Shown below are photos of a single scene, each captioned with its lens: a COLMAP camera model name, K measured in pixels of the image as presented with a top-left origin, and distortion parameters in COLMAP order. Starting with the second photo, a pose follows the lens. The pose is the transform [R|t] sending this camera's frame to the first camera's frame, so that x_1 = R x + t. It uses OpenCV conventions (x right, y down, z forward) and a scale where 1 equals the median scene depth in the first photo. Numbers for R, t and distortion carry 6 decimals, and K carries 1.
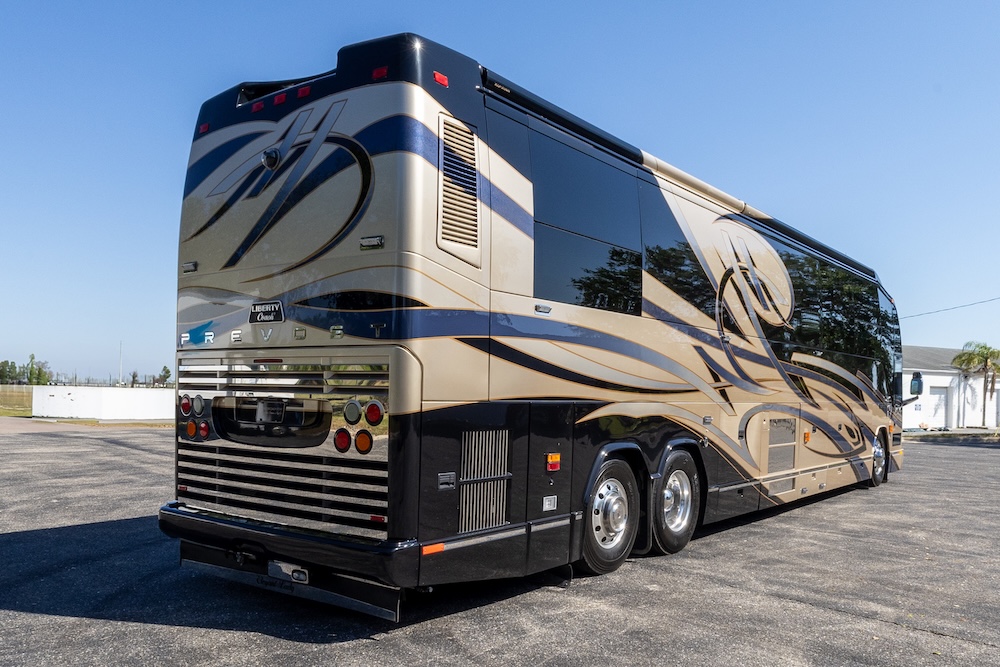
lens RADIAL K [[816.1, 0, 502.3], [0, 816.1, 404.1], [0, 0, 1]] dist [0.001708, 0.000809]
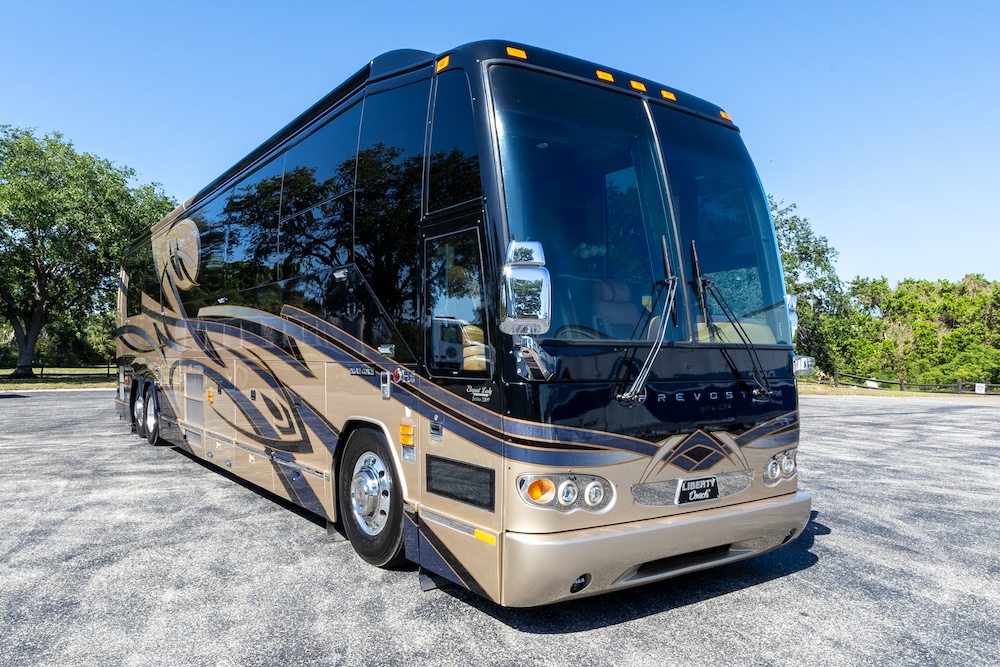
lens RADIAL K [[715.3, 0, 432.5], [0, 715.3, 336.6], [0, 0, 1]] dist [0.004919, 0.002549]
pose [[-0.349888, -0.037923, -0.936024, 1.241851], [-0.019776, 0.999257, -0.033092, -0.005616], [0.936583, 0.006932, -0.350378, 1.812509]]
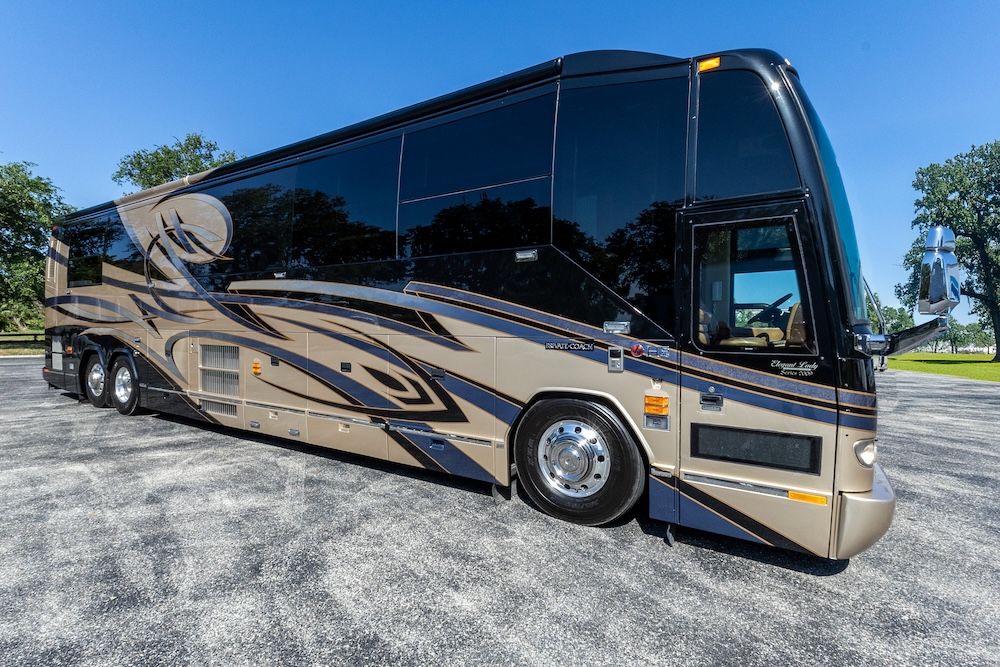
lens RADIAL K [[479.8, 0, 474.5], [0, 479.8, 334.0], [0, 0, 1]] dist [0.015525, -0.000086]
pose [[0.074499, -0.011522, -0.997155, 1.129478], [-0.029524, 0.999469, -0.013754, 0.001966], [0.996784, 0.030465, 0.074120, 1.448742]]
